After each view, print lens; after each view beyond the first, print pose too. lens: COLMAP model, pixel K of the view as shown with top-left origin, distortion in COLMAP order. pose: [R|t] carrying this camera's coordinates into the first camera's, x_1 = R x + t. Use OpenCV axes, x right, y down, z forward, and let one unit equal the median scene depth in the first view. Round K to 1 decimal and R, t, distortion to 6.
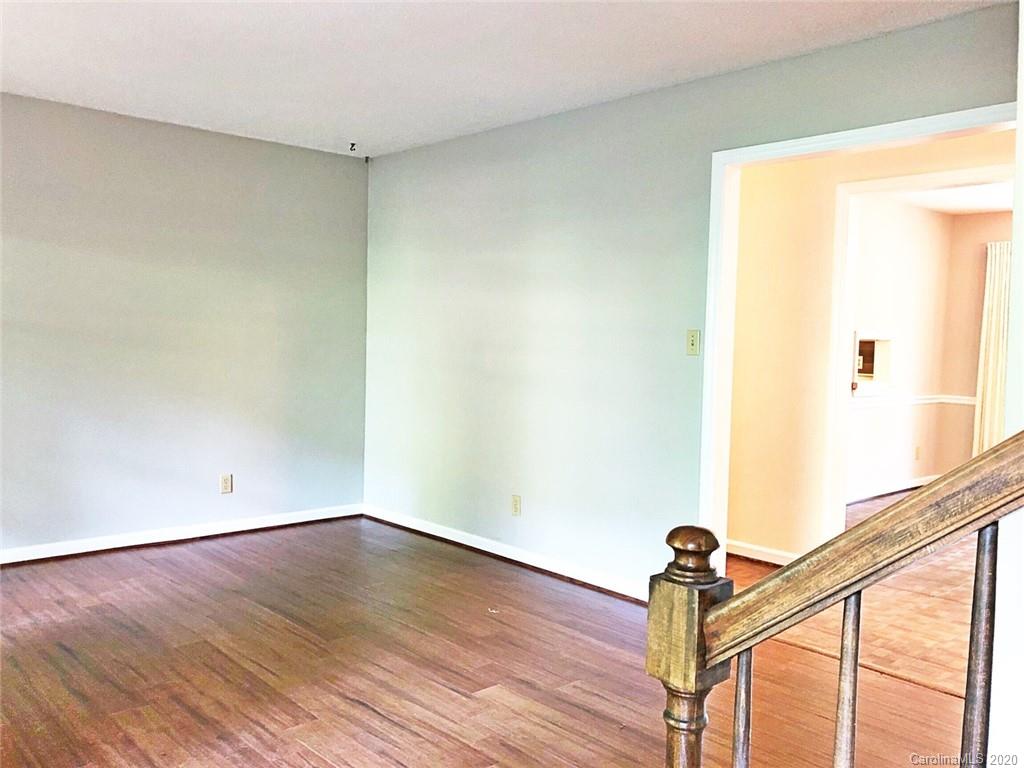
lens RADIAL K [[868.1, 0, 512.0], [0, 868.1, 384.0], [0, 0, 1]] dist [0.001447, -0.003725]
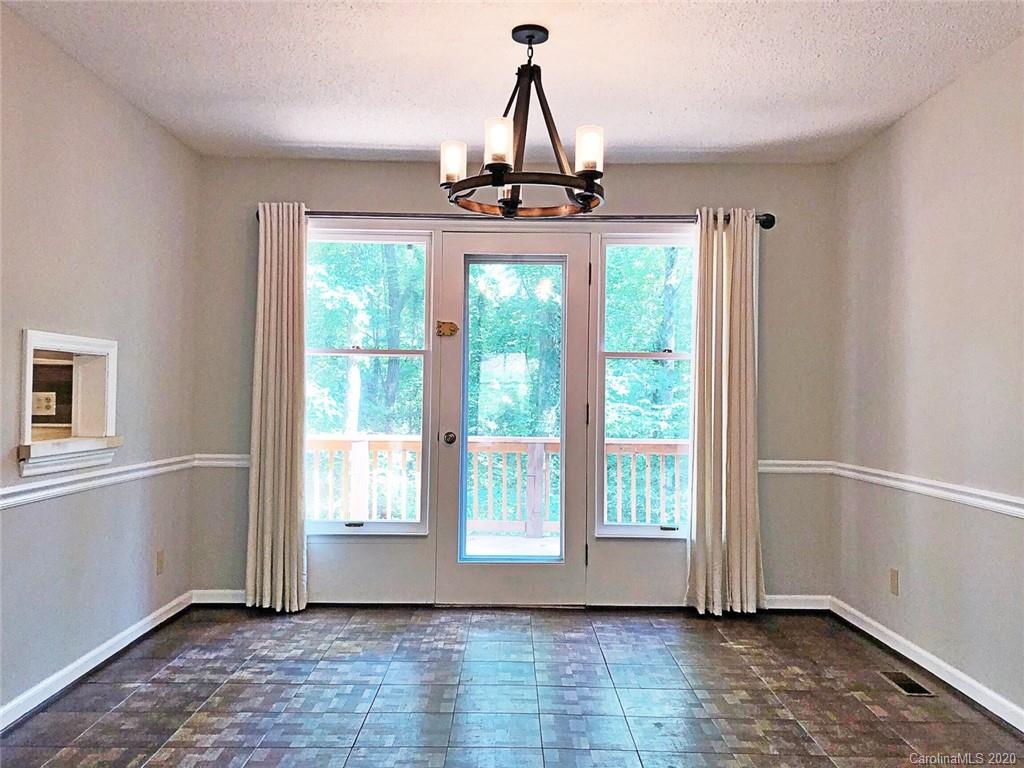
lens RADIAL K [[868.1, 0, 512.0], [0, 868.1, 384.0], [0, 0, 1]] dist [0.001447, -0.003725]
pose [[0.651093, -0.009744, 0.758935, 0.195714], [0.048872, 0.998381, -0.029109, -0.007024], [-0.757423, 0.056043, 0.650515, 0.467056]]
